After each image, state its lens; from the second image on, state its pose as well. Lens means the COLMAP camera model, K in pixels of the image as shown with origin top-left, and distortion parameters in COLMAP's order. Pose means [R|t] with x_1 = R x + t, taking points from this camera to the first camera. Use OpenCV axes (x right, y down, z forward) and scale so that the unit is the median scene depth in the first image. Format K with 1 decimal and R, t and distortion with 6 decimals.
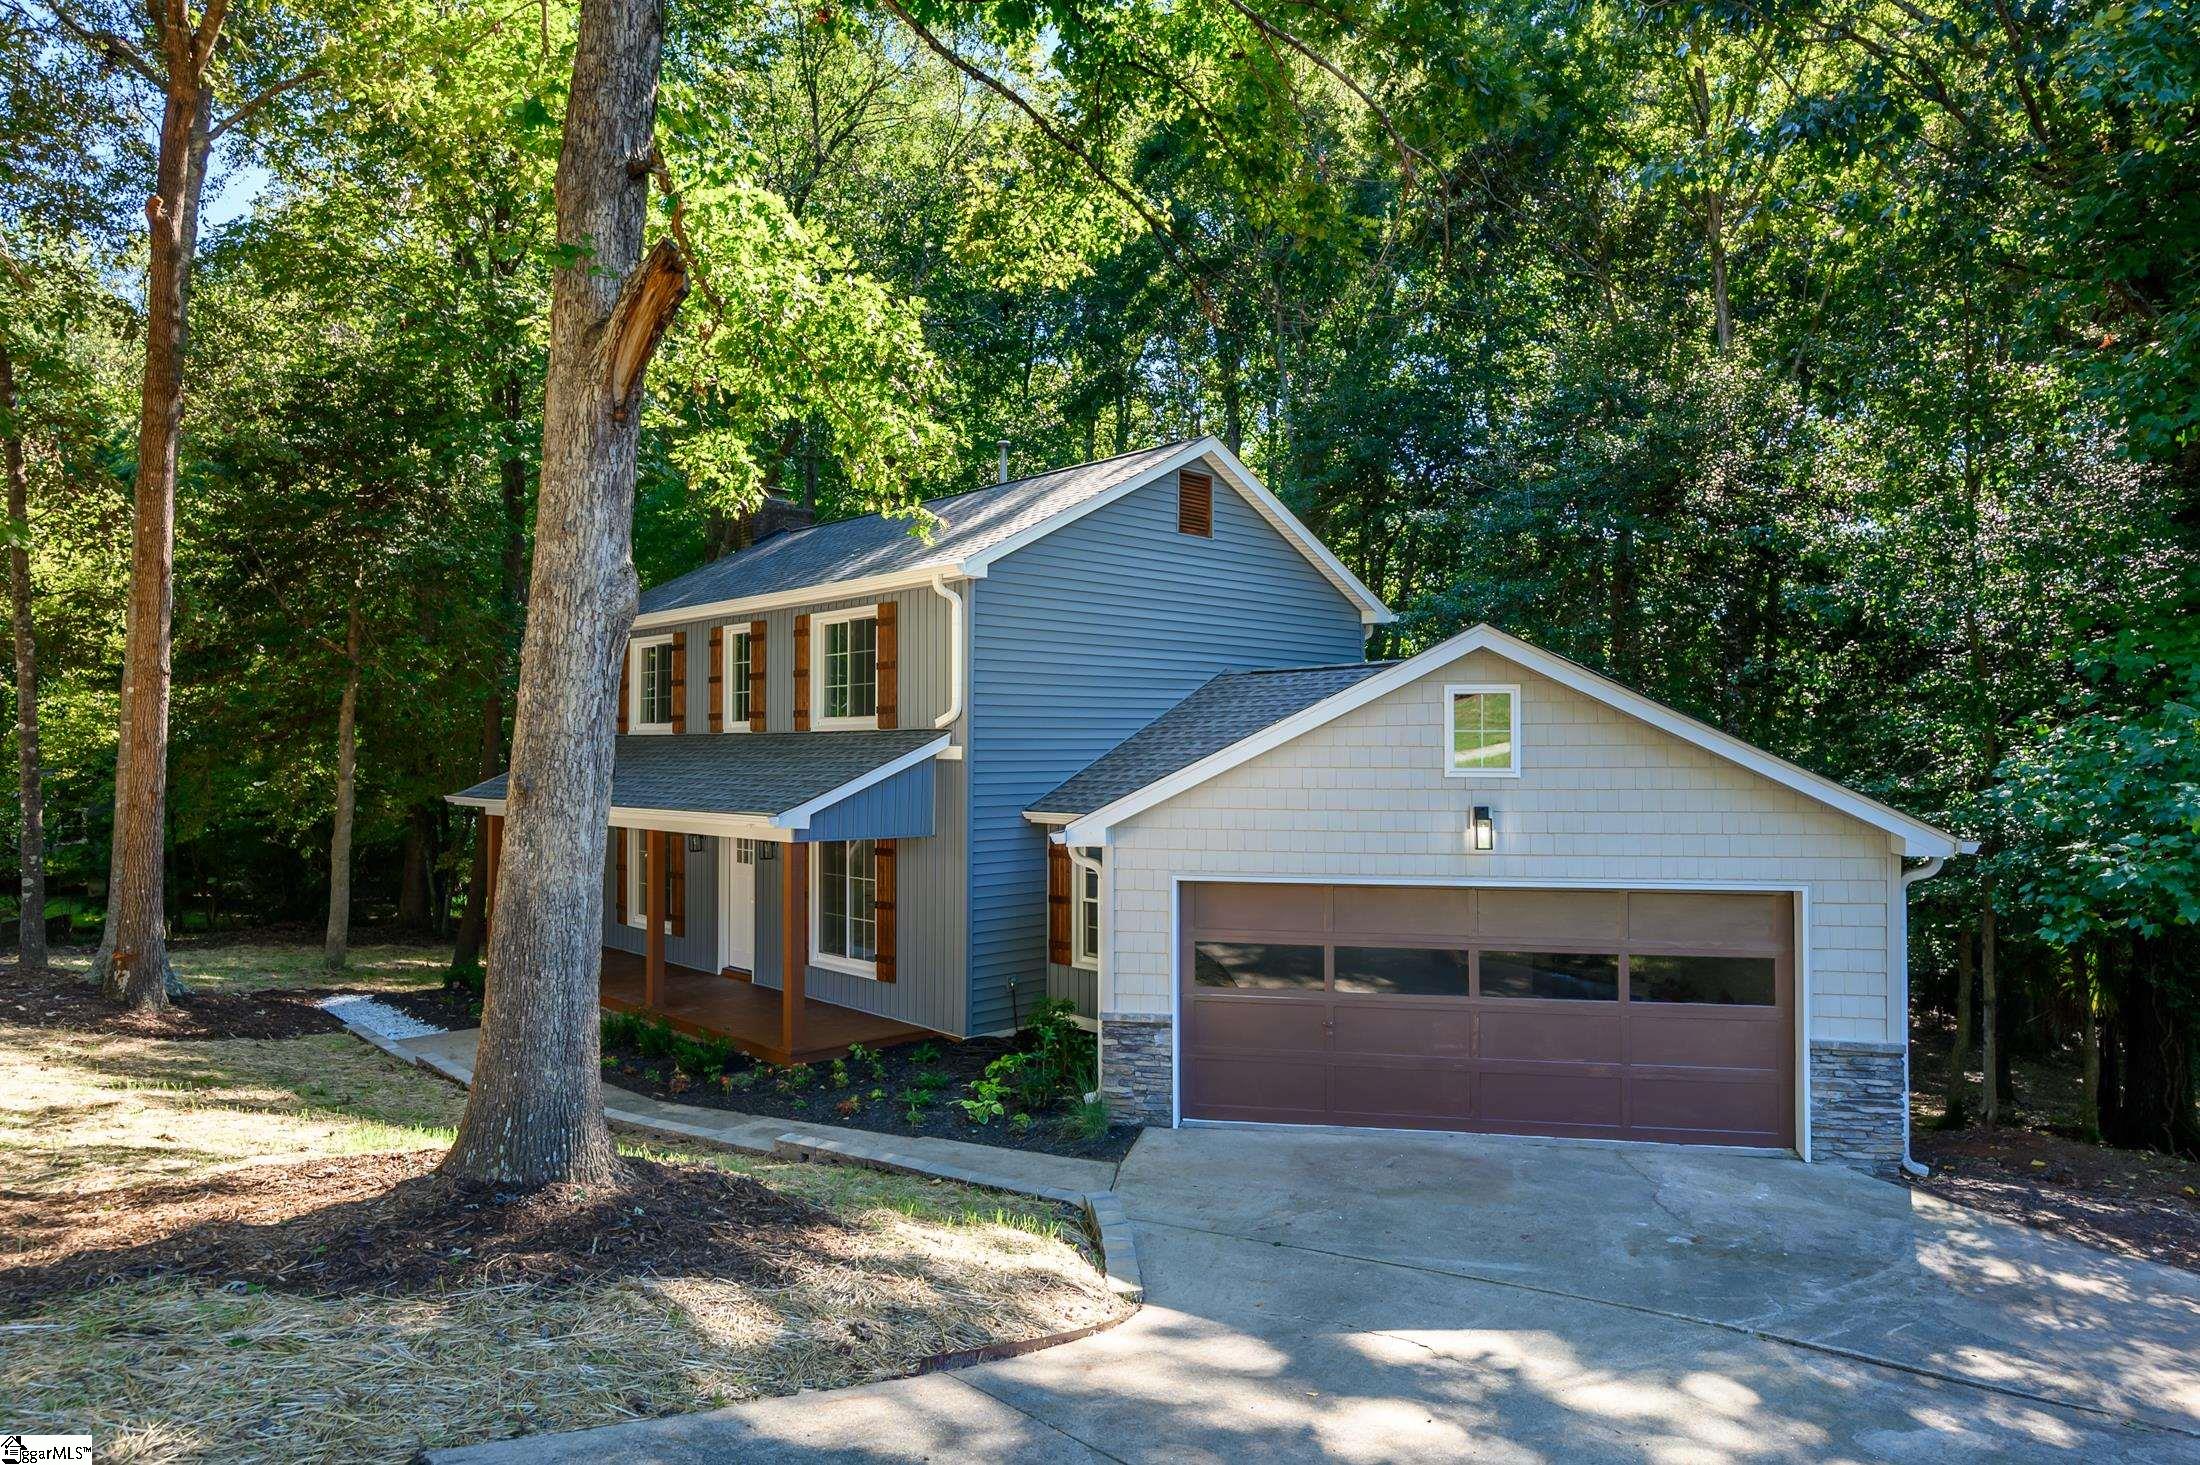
lens RADIAL K [[1303.5, 0, 1100.0], [0, 1303.5, 732.5], [0, 0, 1]] dist [0.003148, 0.000992]
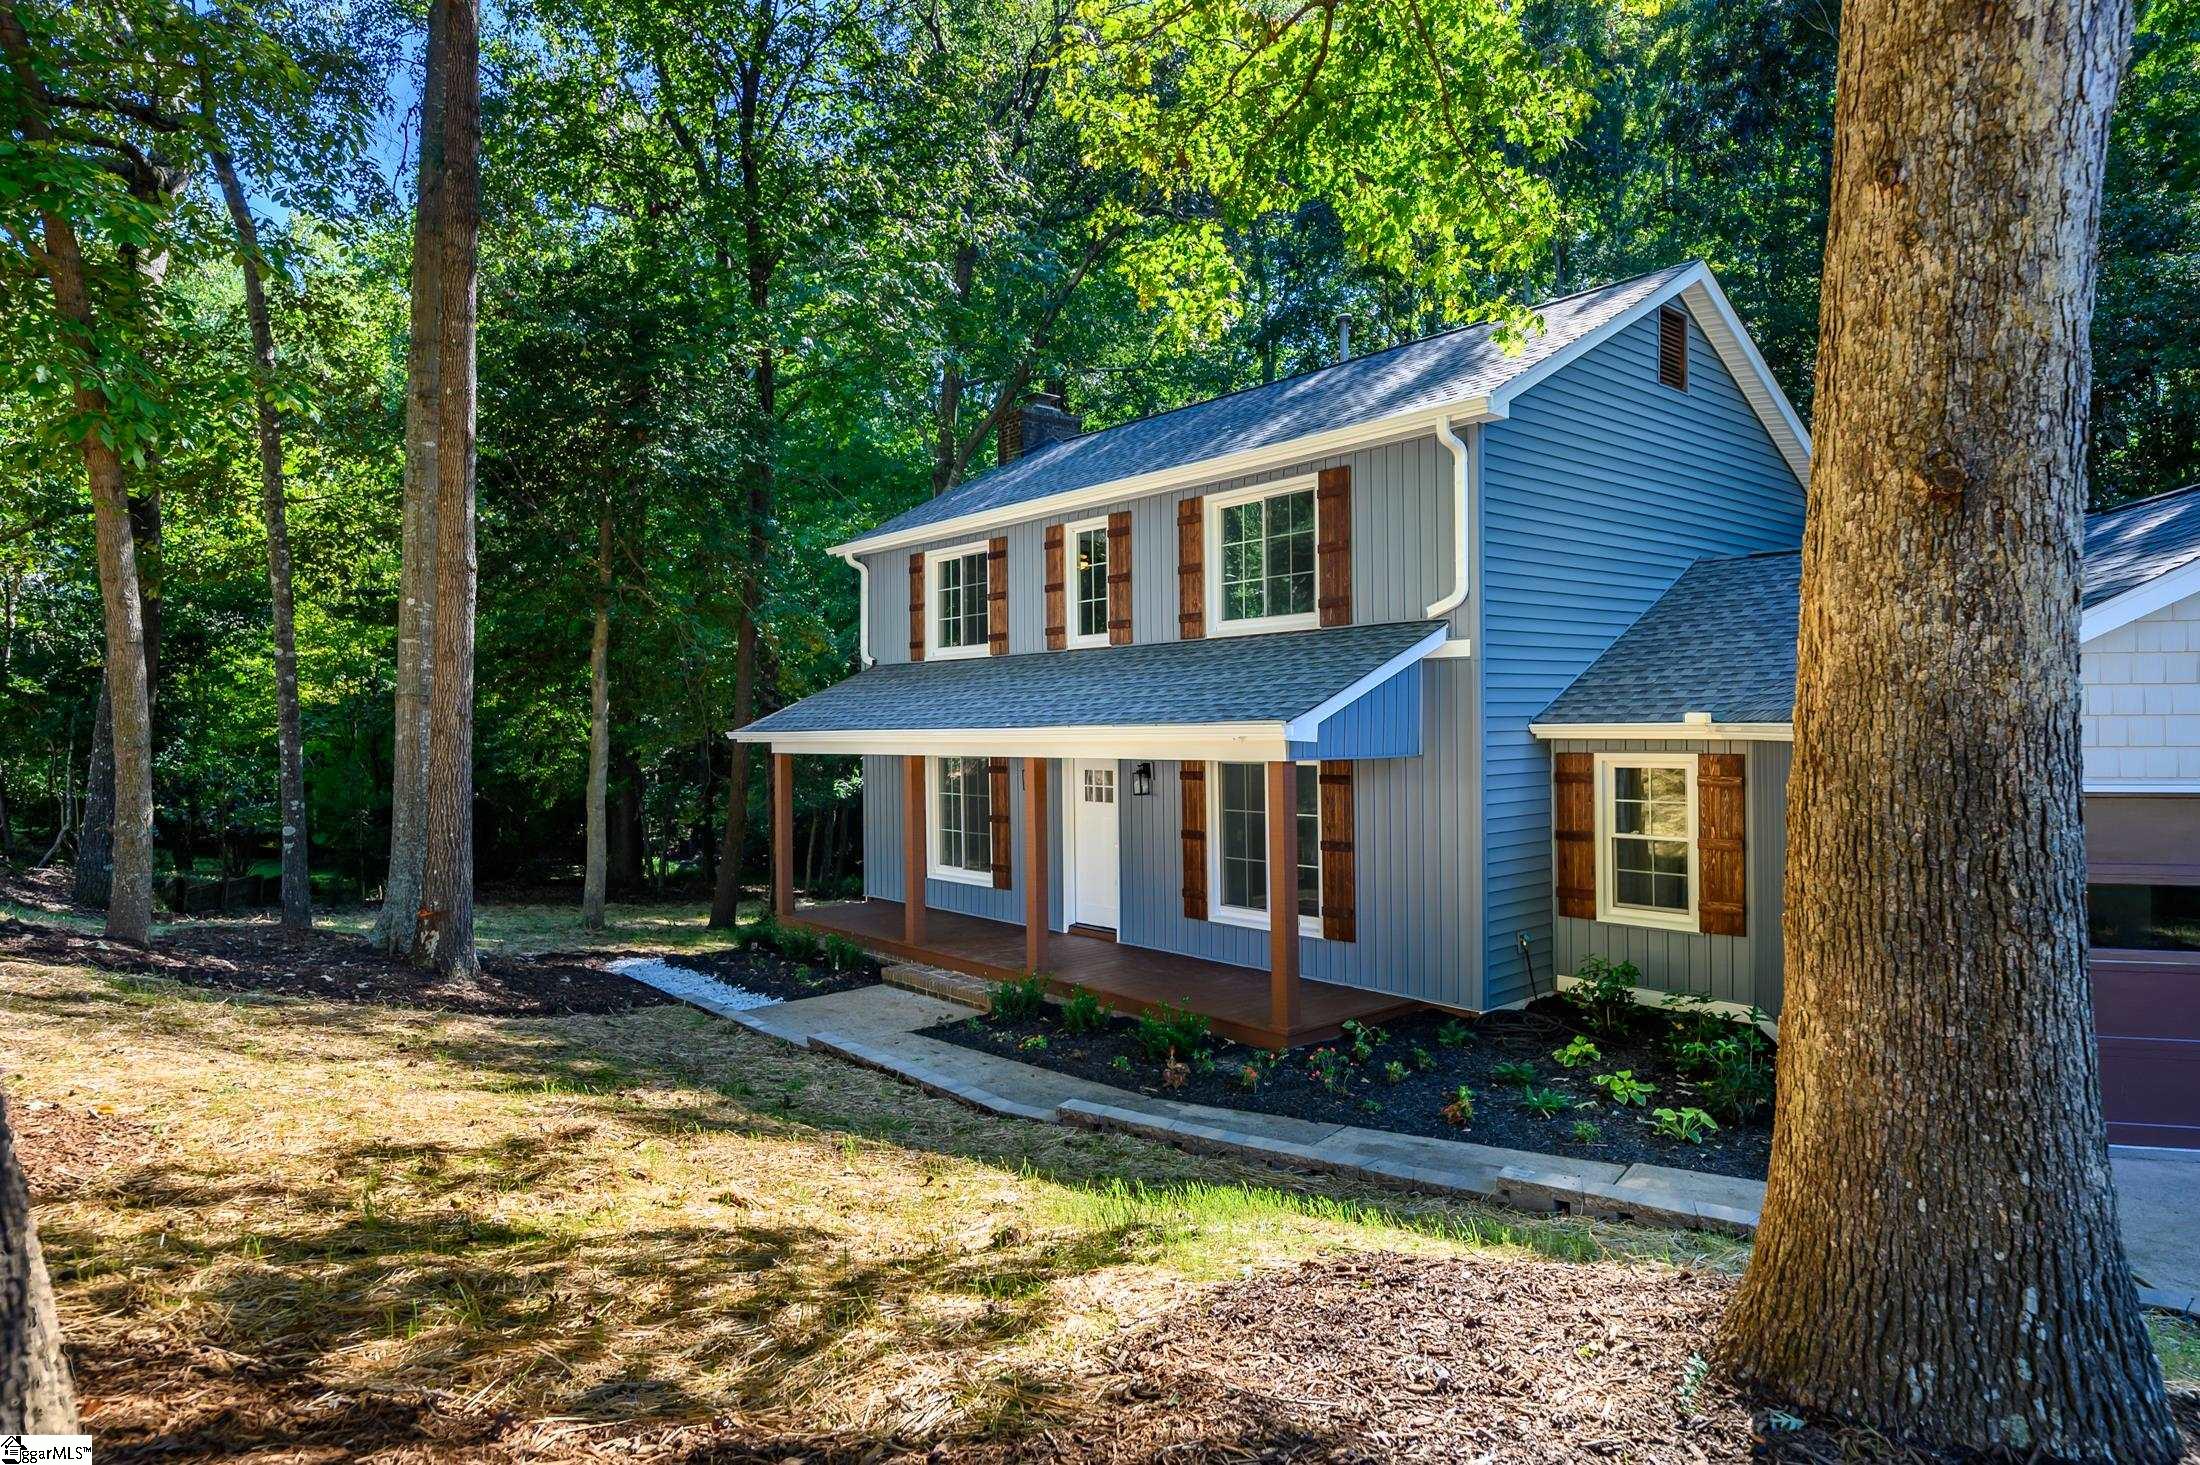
lens RADIAL K [[1235.5, 0, 1100.0], [0, 1235.5, 732.5], [0, 0, 1]] dist [0.006407, 0.001309]
pose [[0.998621, -0.013472, -0.050738, -0.260576], [0.014672, 0.999620, 0.023351, 0.041037], [0.050404, -0.024063, 0.998439, 0.223592]]
